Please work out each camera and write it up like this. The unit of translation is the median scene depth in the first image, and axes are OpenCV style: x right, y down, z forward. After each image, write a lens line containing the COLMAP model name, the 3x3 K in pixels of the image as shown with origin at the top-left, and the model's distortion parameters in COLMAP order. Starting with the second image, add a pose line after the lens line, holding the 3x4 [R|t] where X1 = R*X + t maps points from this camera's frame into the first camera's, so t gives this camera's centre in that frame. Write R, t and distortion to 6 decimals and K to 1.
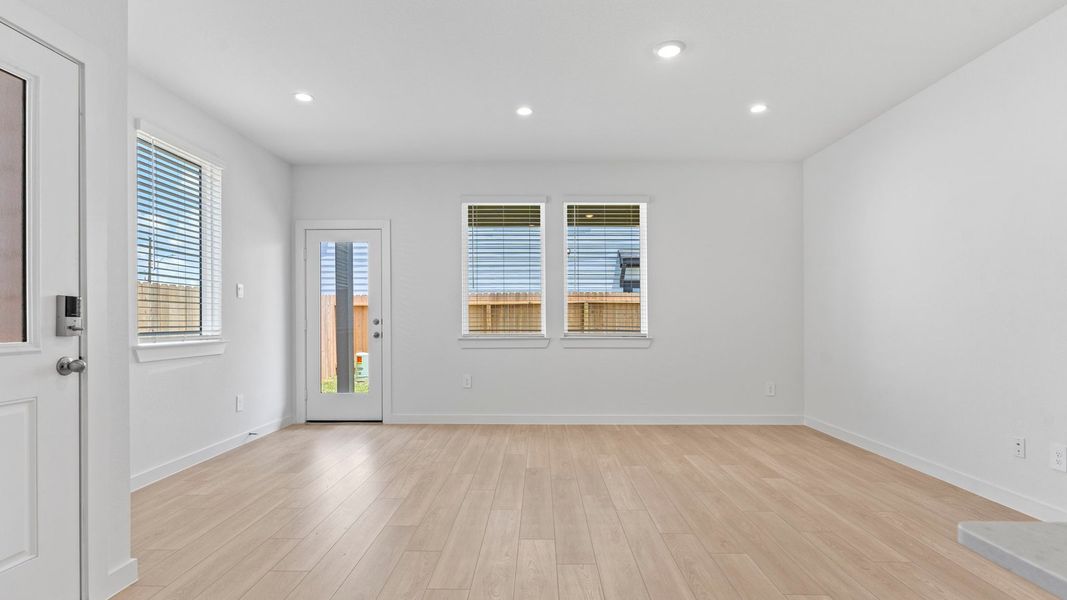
lens RADIAL K [[511.0, 0, 535.0], [0, 511.0, 326.8], [0, 0, 1]] dist [0.005363, 0.000228]
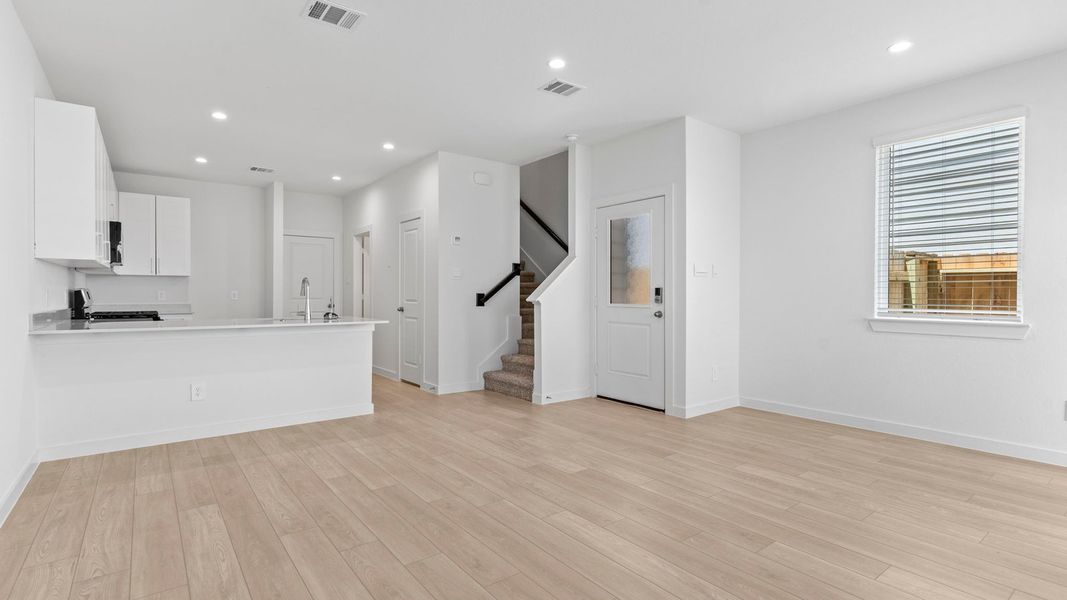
lens RADIAL K [[511.0, 0, 525.7], [0, 511.0, 297.2], [0, 0, 1]] dist [0.005363, 0.000228]
pose [[-0.796442, 0.003354, -0.604706, 0.987576], [-0.009998, 0.999775, 0.018713, -0.043142], [0.604633, 0.020950, -0.796229, 2.161798]]
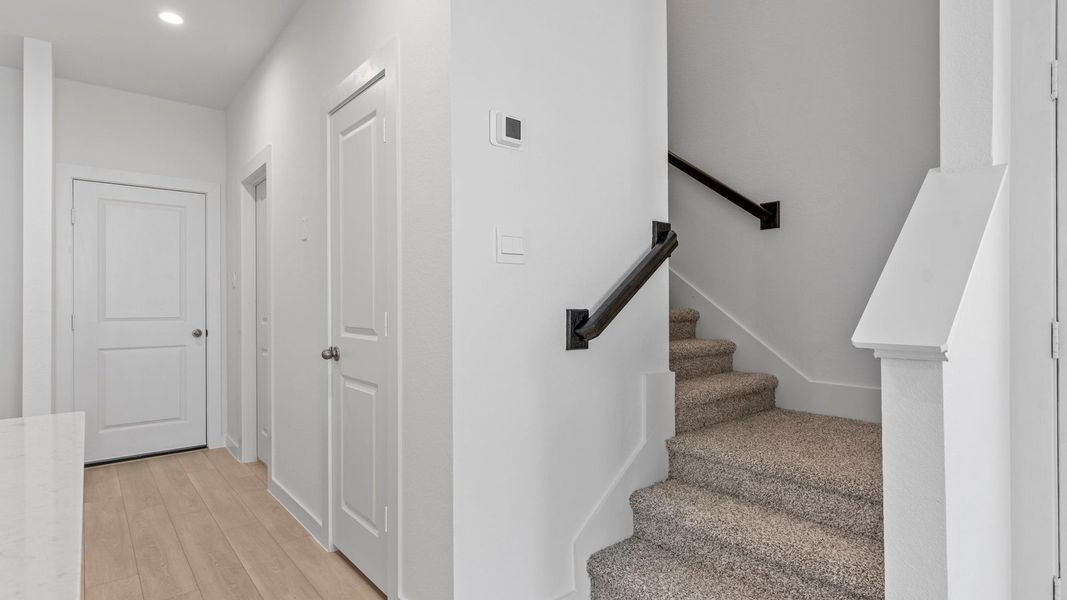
lens RADIAL K [[511.0, 0, 524.1], [0, 511.0, 304.7], [0, 0, 1]] dist [0.005363, 0.000228]
pose [[-0.758143, 0.004035, -0.652076, 0.456990], [-0.006916, 0.999875, 0.014228, -0.035045], [0.652052, 0.015297, -0.758020, 1.049463]]
